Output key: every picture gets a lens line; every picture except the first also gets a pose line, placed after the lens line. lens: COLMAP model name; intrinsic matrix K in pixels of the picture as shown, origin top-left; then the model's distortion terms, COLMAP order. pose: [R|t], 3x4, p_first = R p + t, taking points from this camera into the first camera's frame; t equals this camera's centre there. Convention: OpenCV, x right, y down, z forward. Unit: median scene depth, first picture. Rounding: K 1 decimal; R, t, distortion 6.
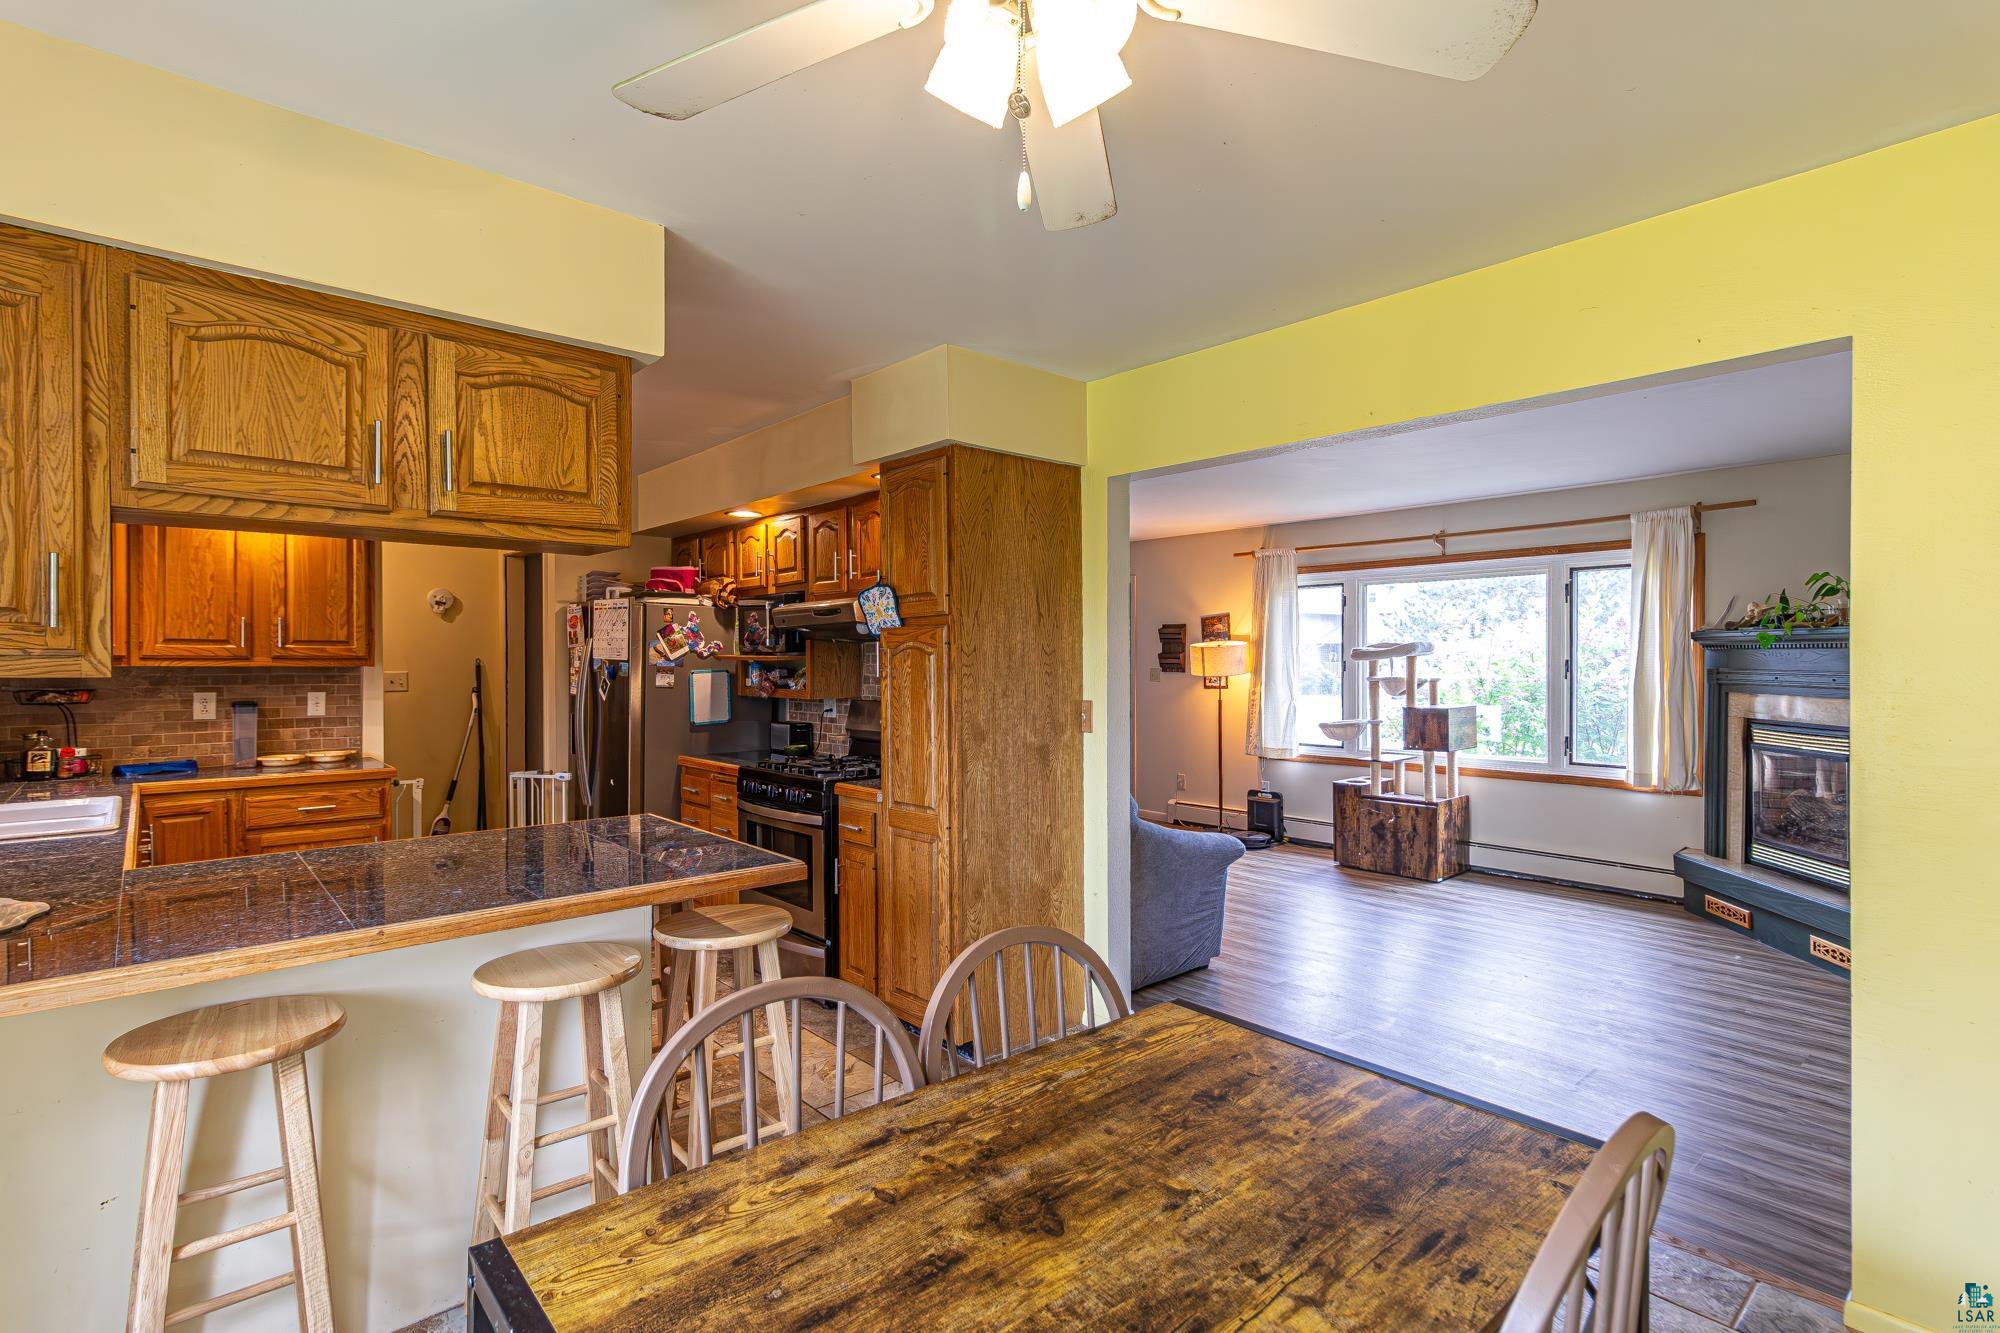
lens RADIAL K [[963.4, 0, 1079.4], [0, 963.4, 661.5], [0, 0, 1]] dist [-0.000592, -0.000676]
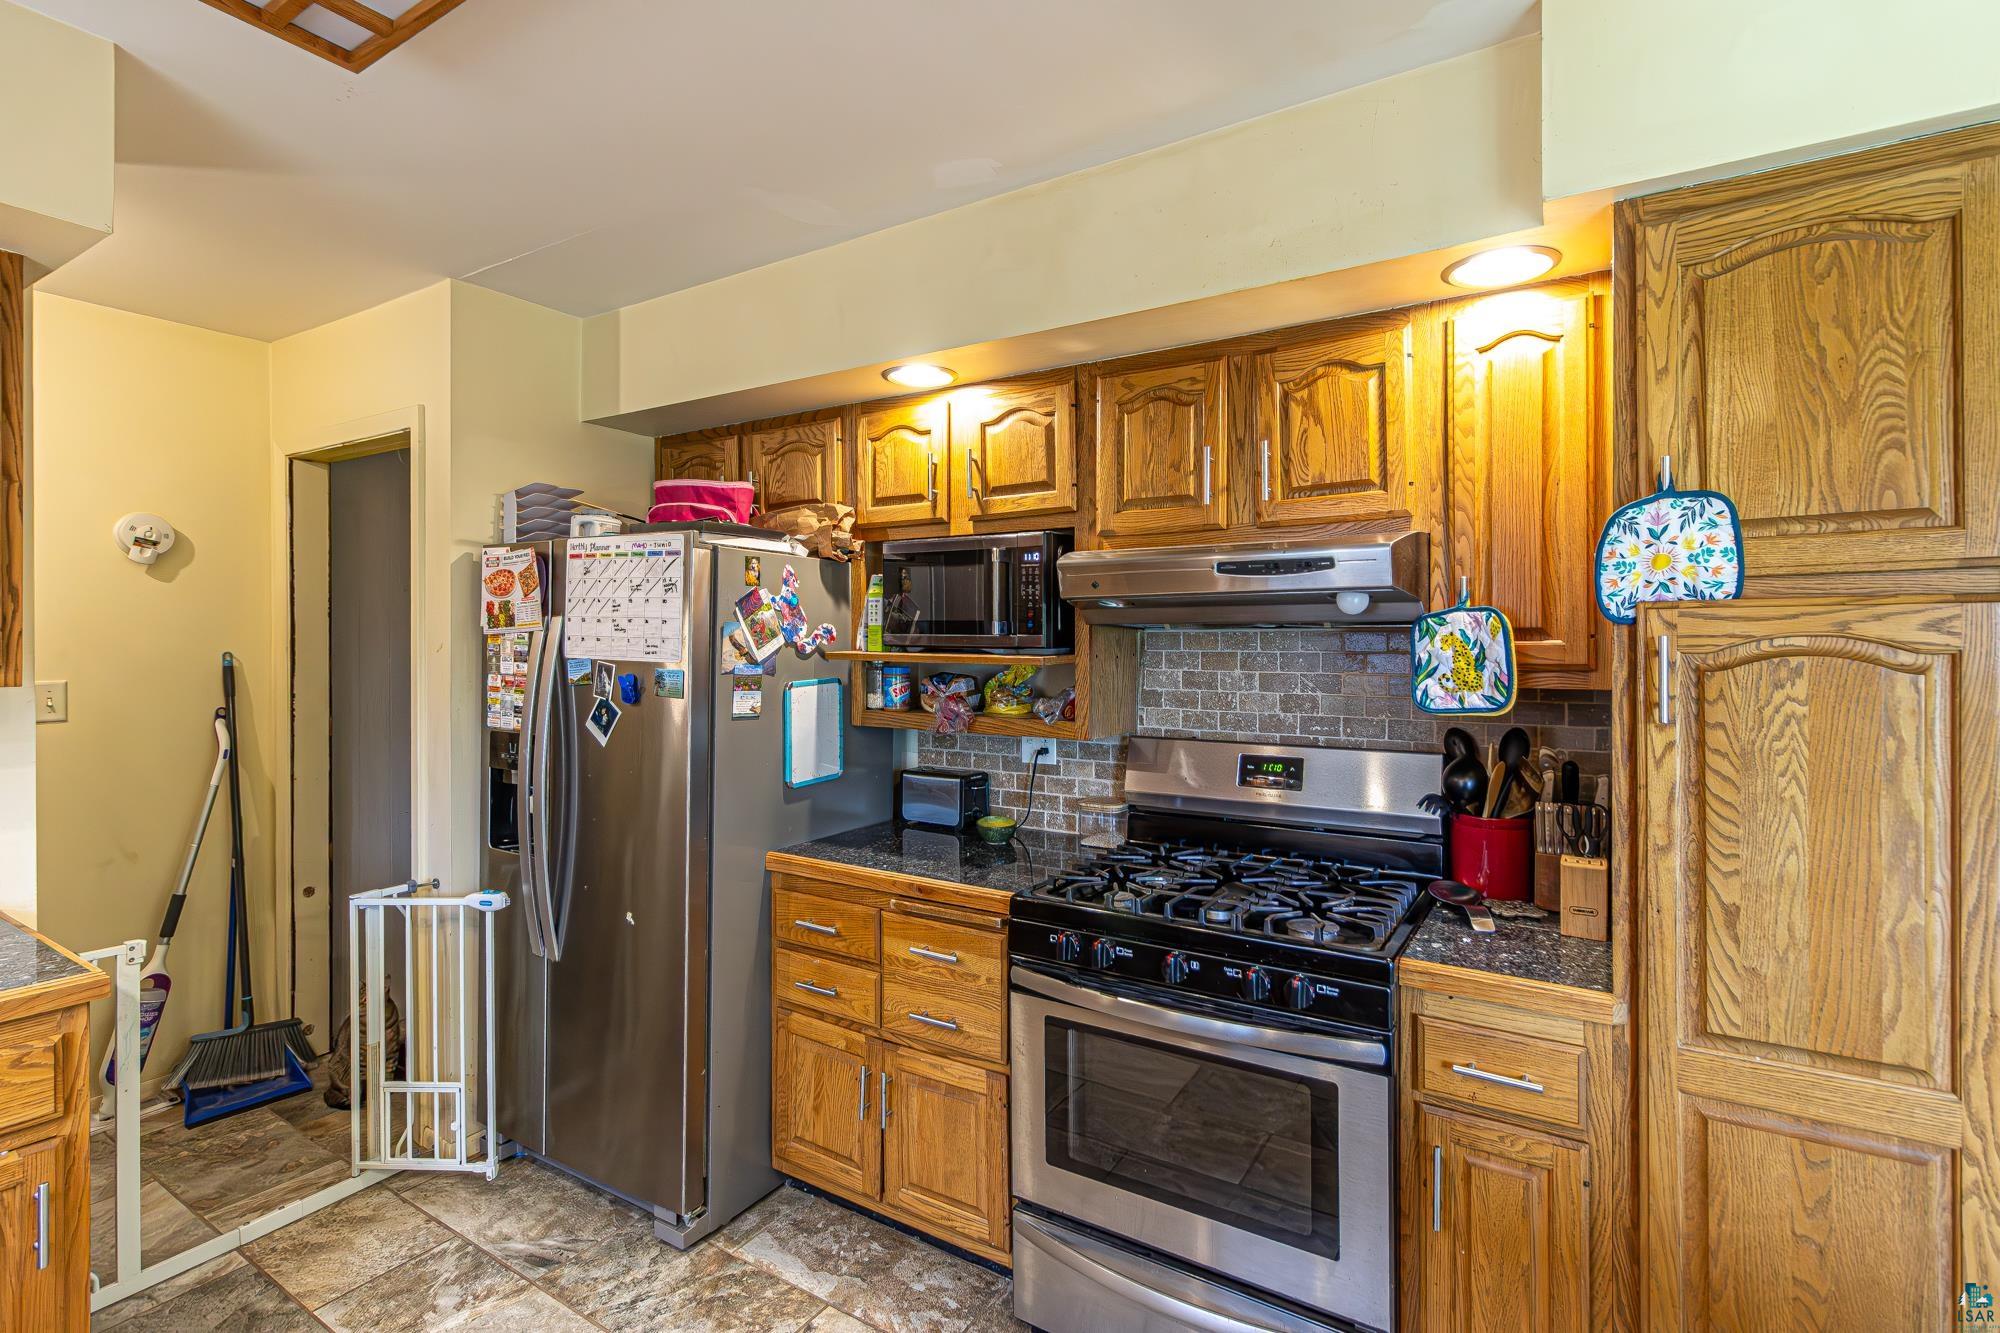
lens RADIAL K [[922.8, 0, 1071.6], [0, 922.8, 648.5], [0, 0, 1]] dist [-0.000279, 0.000230]
pose [[0.965182, 0.001078, 0.261577, -0.398029], [-0.002829, 0.999976, 0.006318, -0.012107], [-0.261564, -0.006838, 0.965162, 0.506727]]
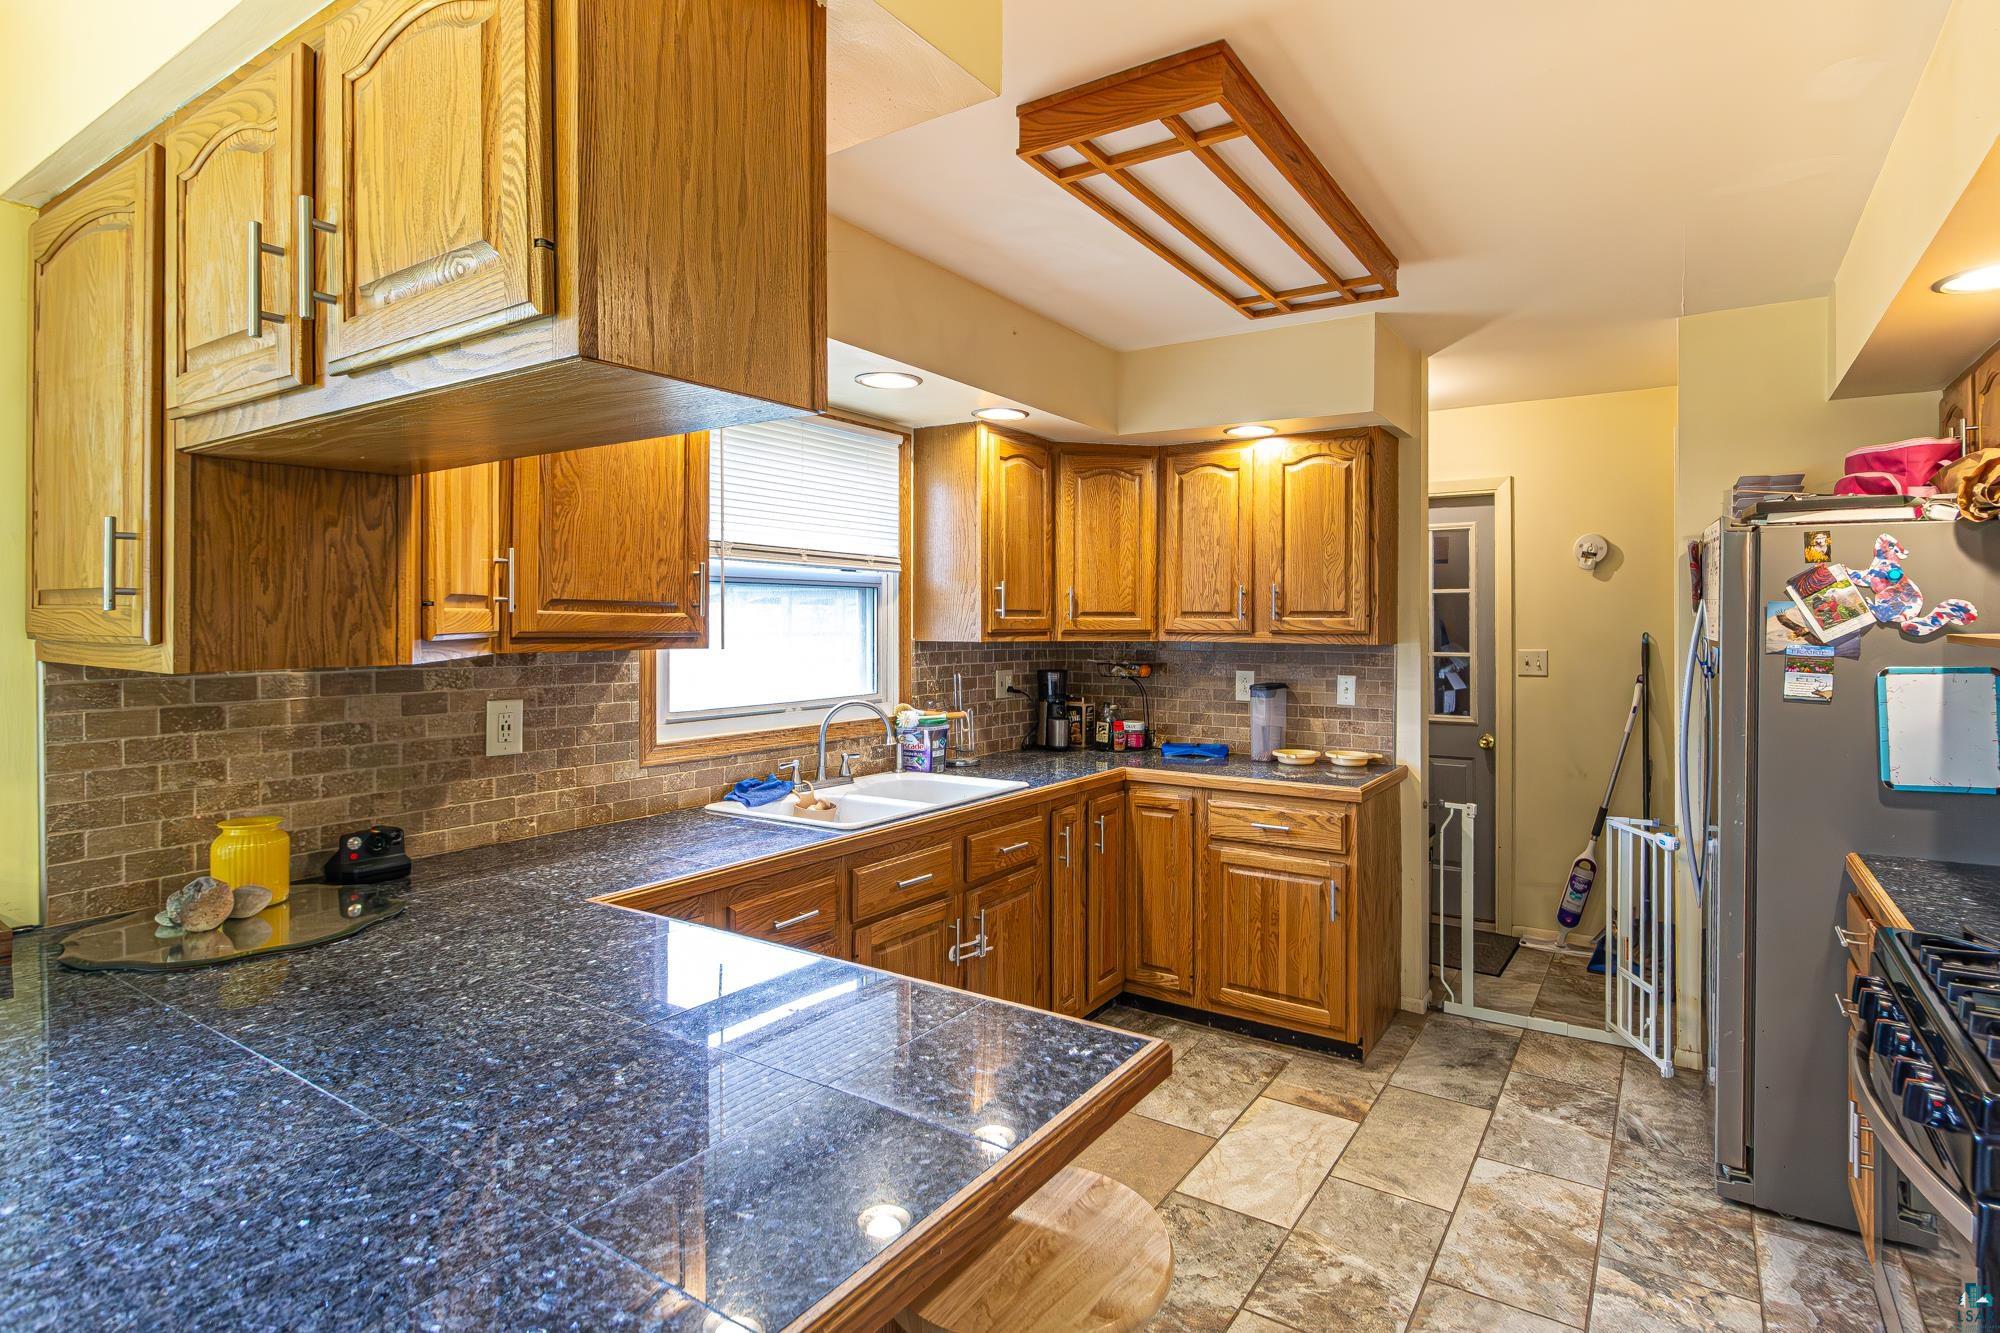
lens RADIAL K [[1022.1, 0, 1002.2], [0, 1022.1, 623.7], [0, 0, 1]] dist [-0.000484, -0.000416]
pose [[0.210959, 0.001007, -0.977494, -0.024989], [-0.003861, 0.999993, 0.000197, -0.009520], [0.977487, 0.003732, 0.210961, 0.514952]]
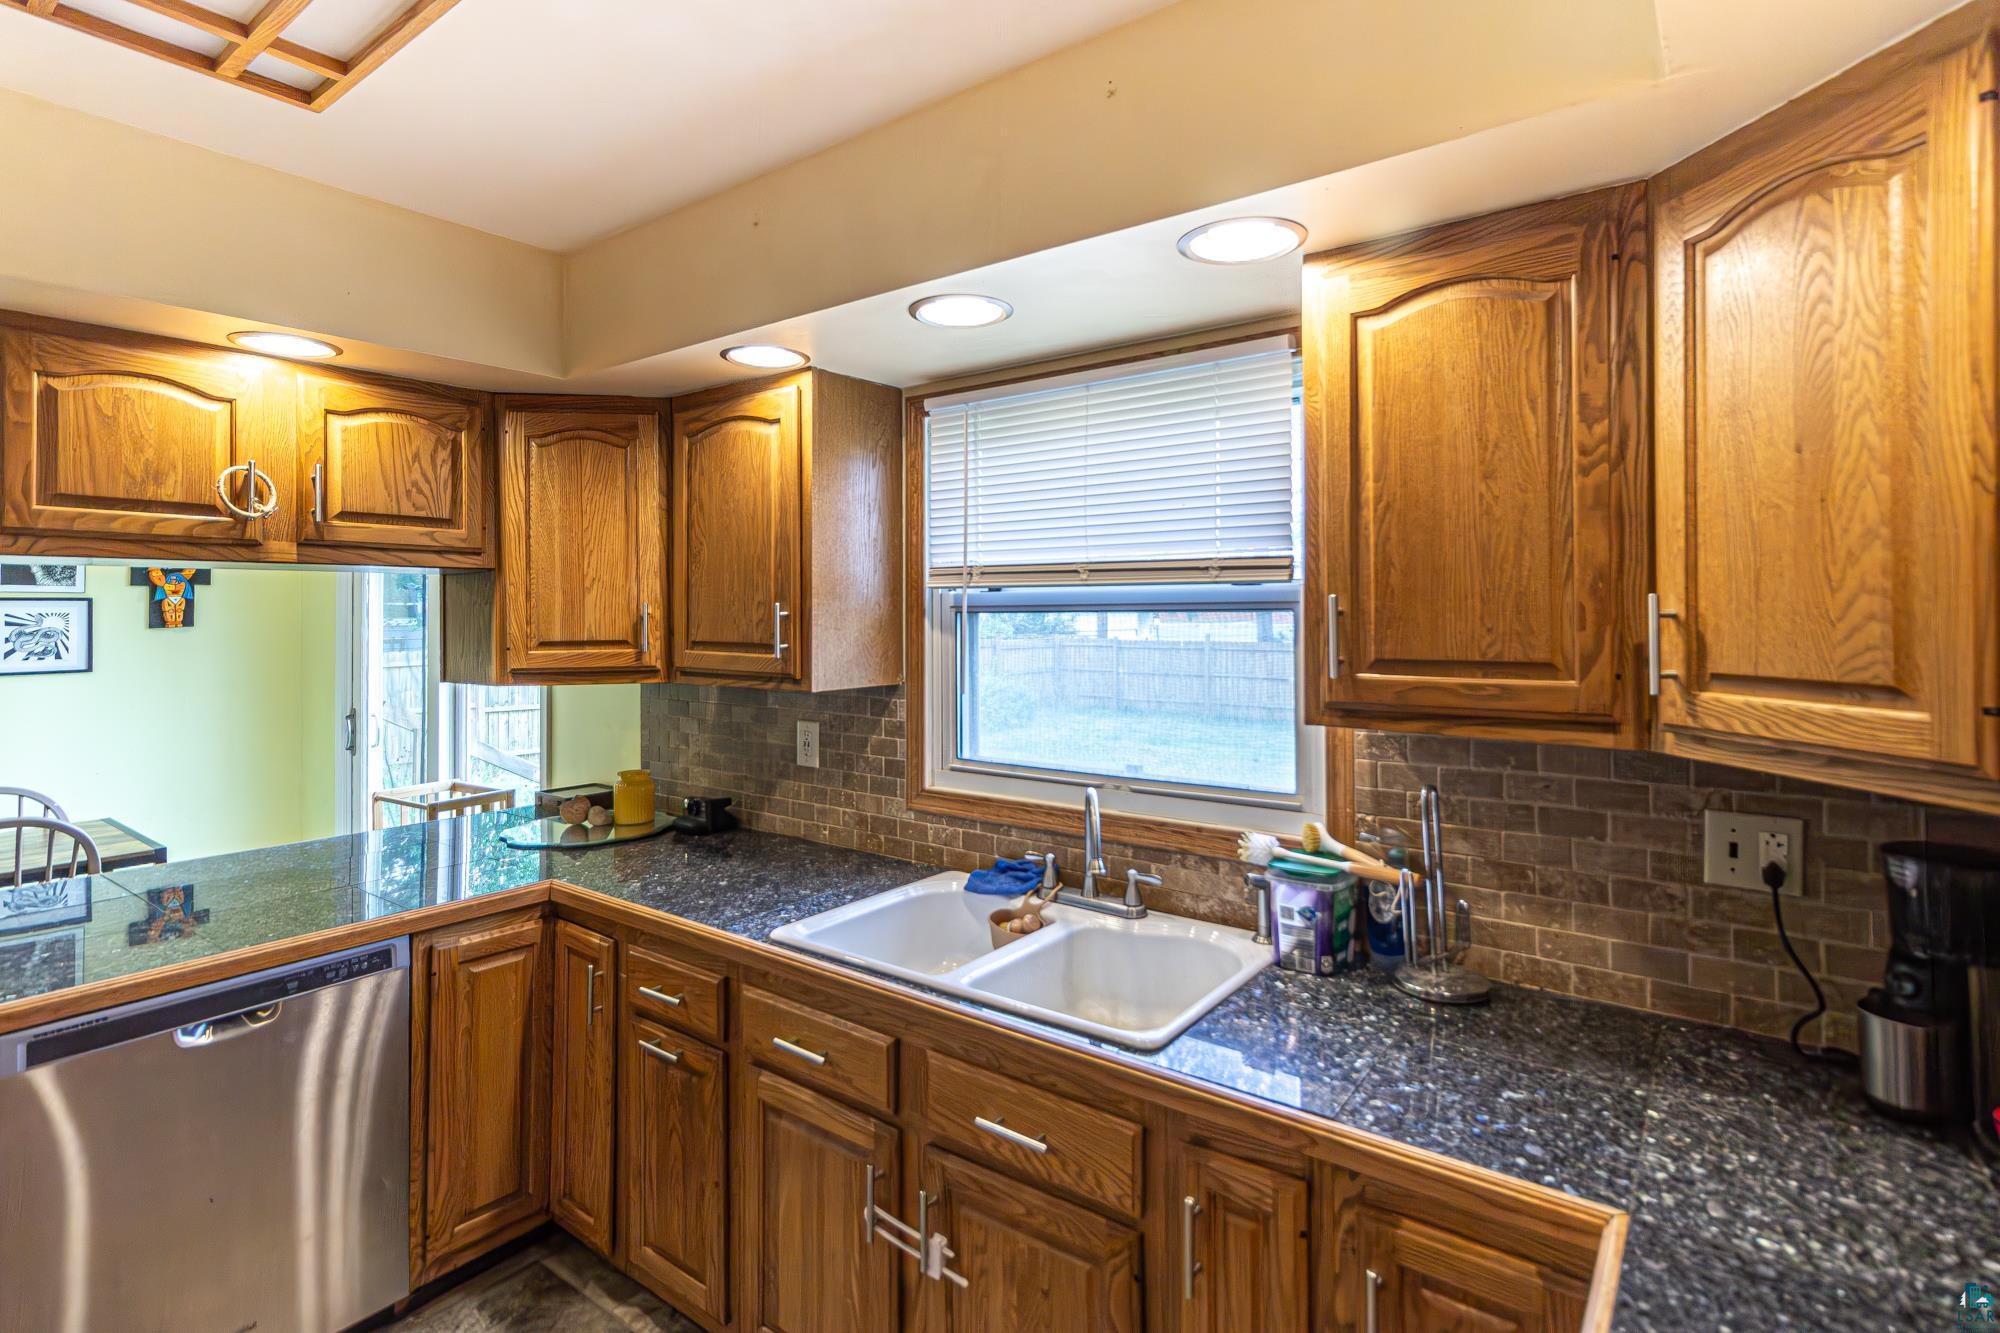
lens RADIAL K [[963.8, 0, 1057.2], [0, 963.8, 603.4], [0, 0, 1]] dist [0.016205, 0.000447]
pose [[-0.983204, 0.002661, -0.182491, -0.590527], [0.003651, 0.999980, -0.005089, -0.035650], [0.182473, -0.005669, -0.983194, 0.952526]]
